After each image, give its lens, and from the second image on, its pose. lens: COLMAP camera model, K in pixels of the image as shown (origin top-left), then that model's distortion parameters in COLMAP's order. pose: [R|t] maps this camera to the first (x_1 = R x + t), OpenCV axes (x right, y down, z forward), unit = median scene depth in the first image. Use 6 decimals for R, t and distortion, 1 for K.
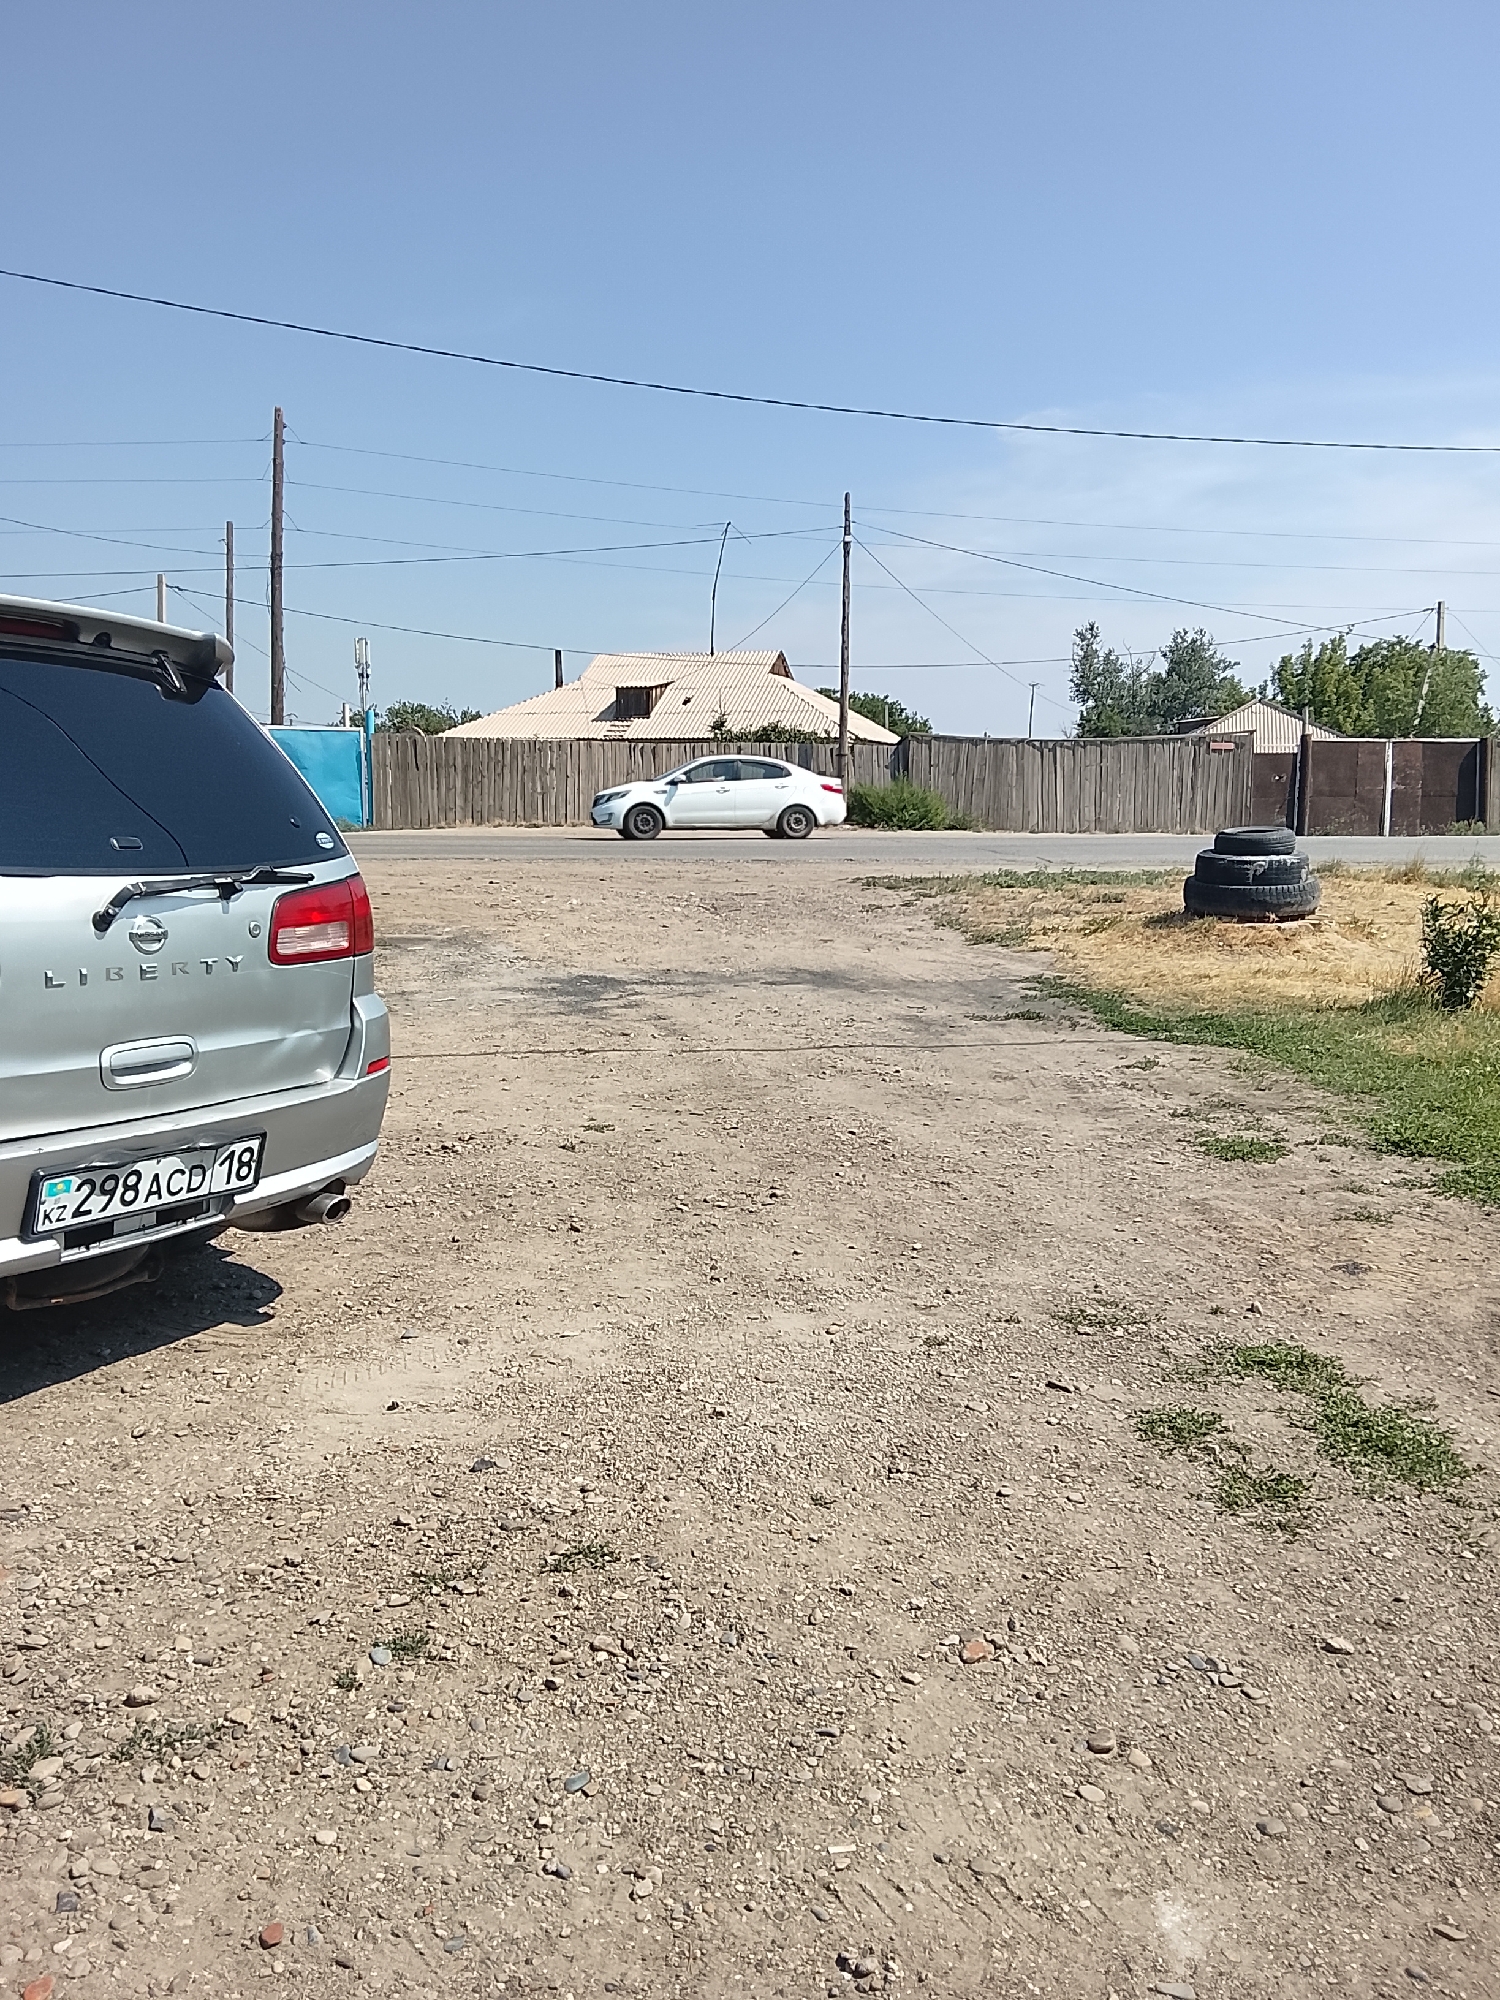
lens RADIAL K [[1548.2, 0, 750.0], [0, 1548.2, 1000.0], [0, 0, 1]] dist [0.111047, -0.171147]
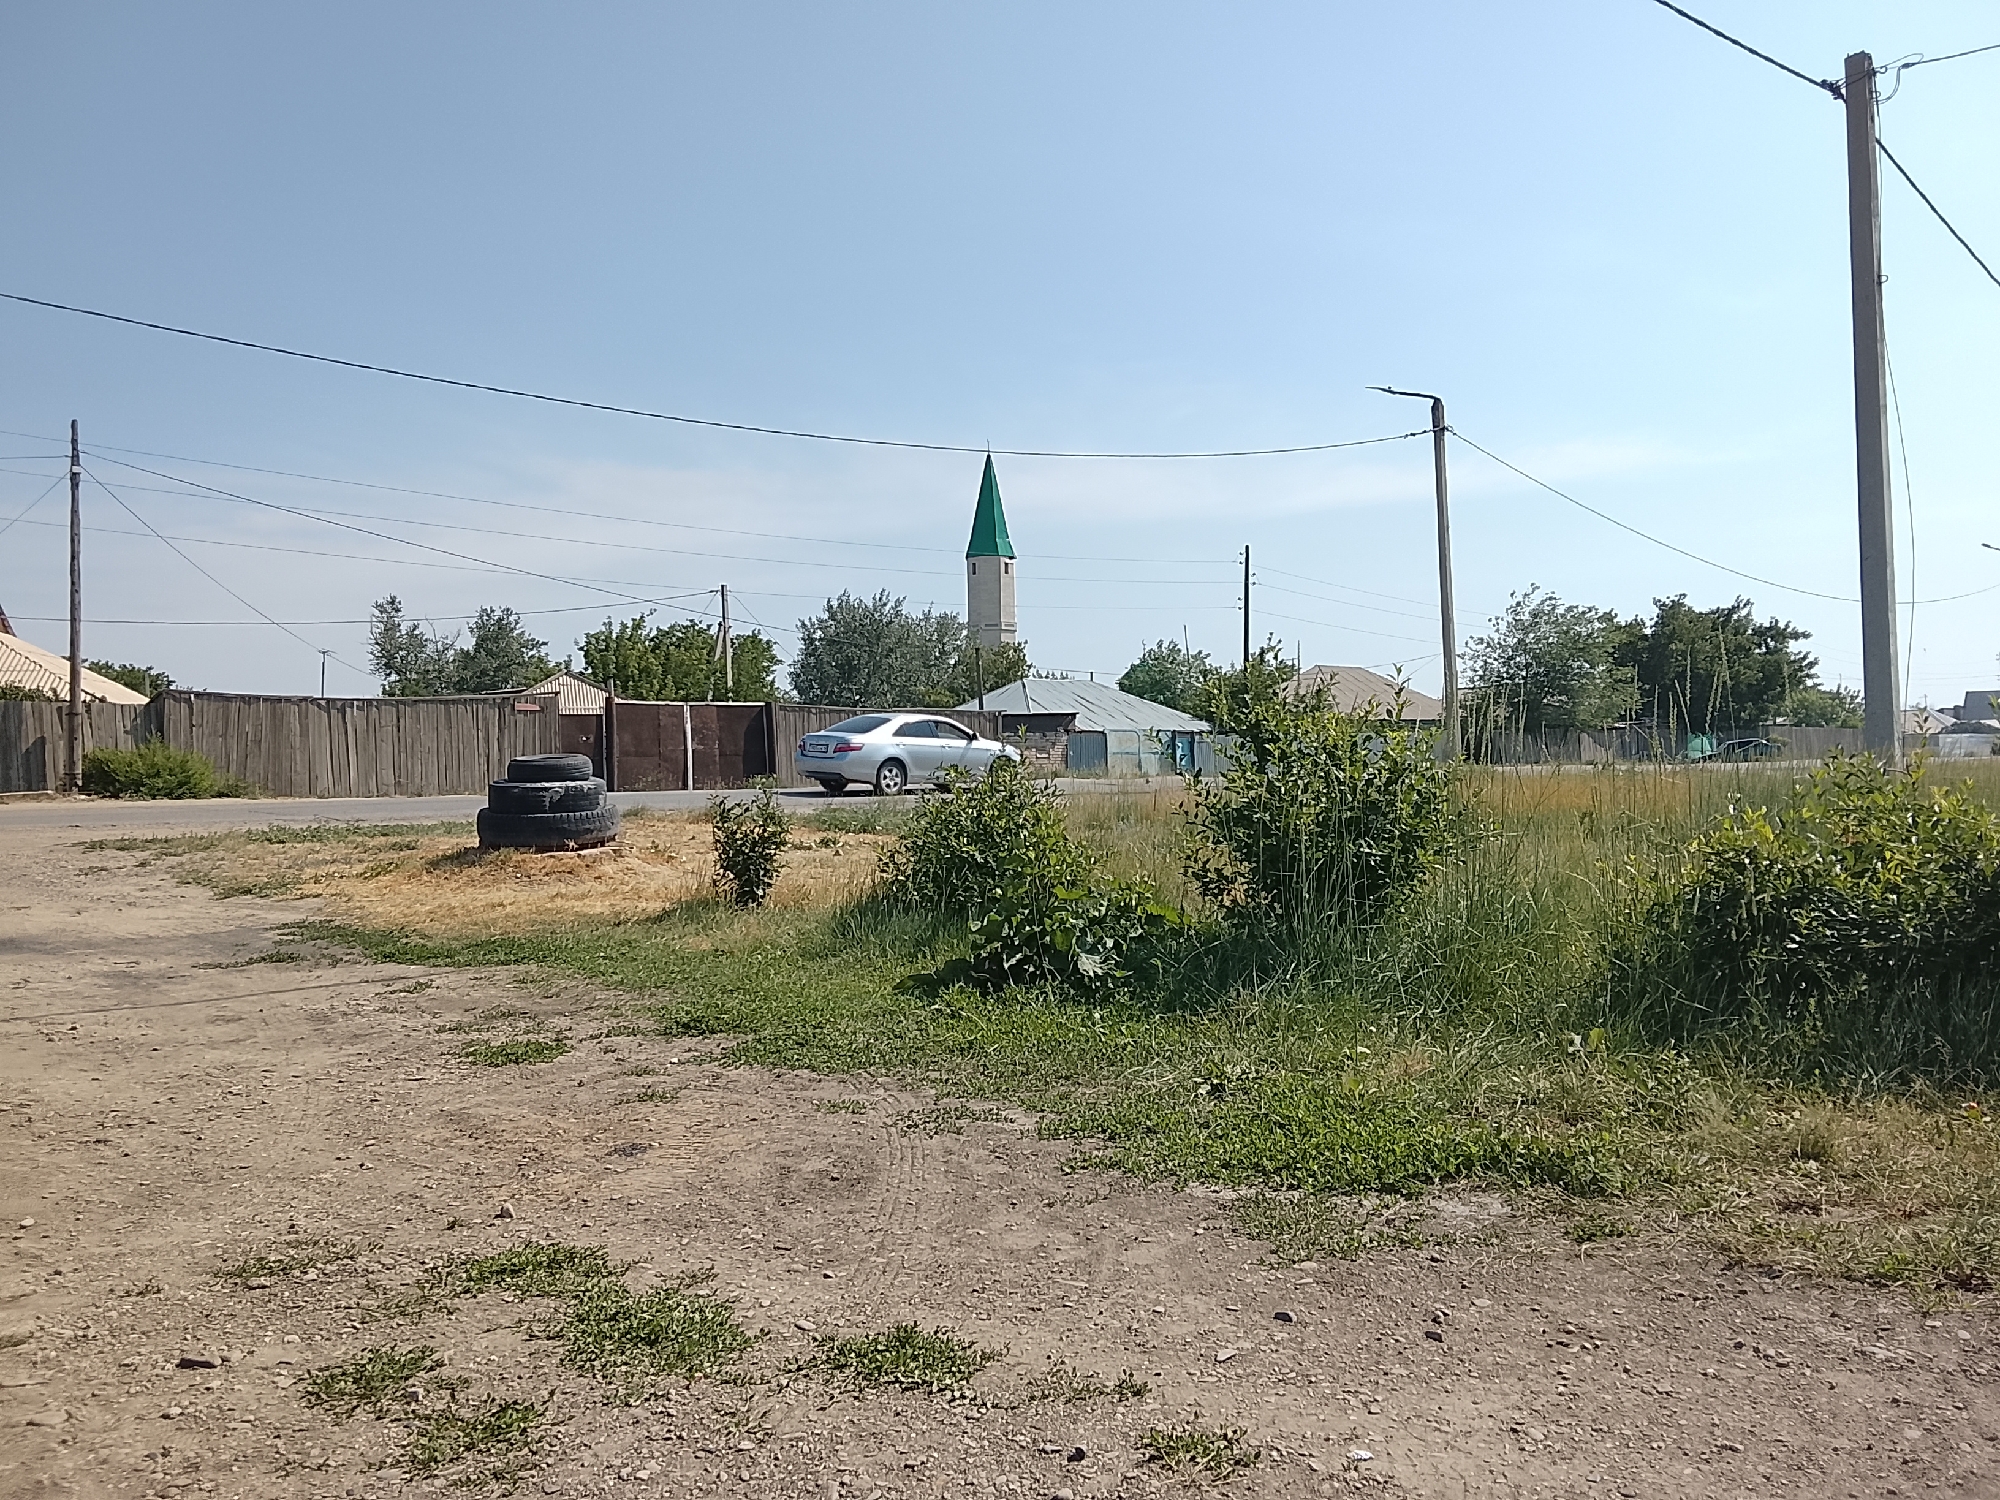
lens RADIAL K [[1548.2, 0, 1000.0], [0, 1548.2, 750.0], [0, 0, 1]] dist [0.111047, -0.171147]
pose [[0.839130, -0.012914, 0.543778, 0.051476], [0.094598, 0.987948, -0.122515, 0.042850], [-0.535642, 0.154246, 0.830238, 0.088153]]
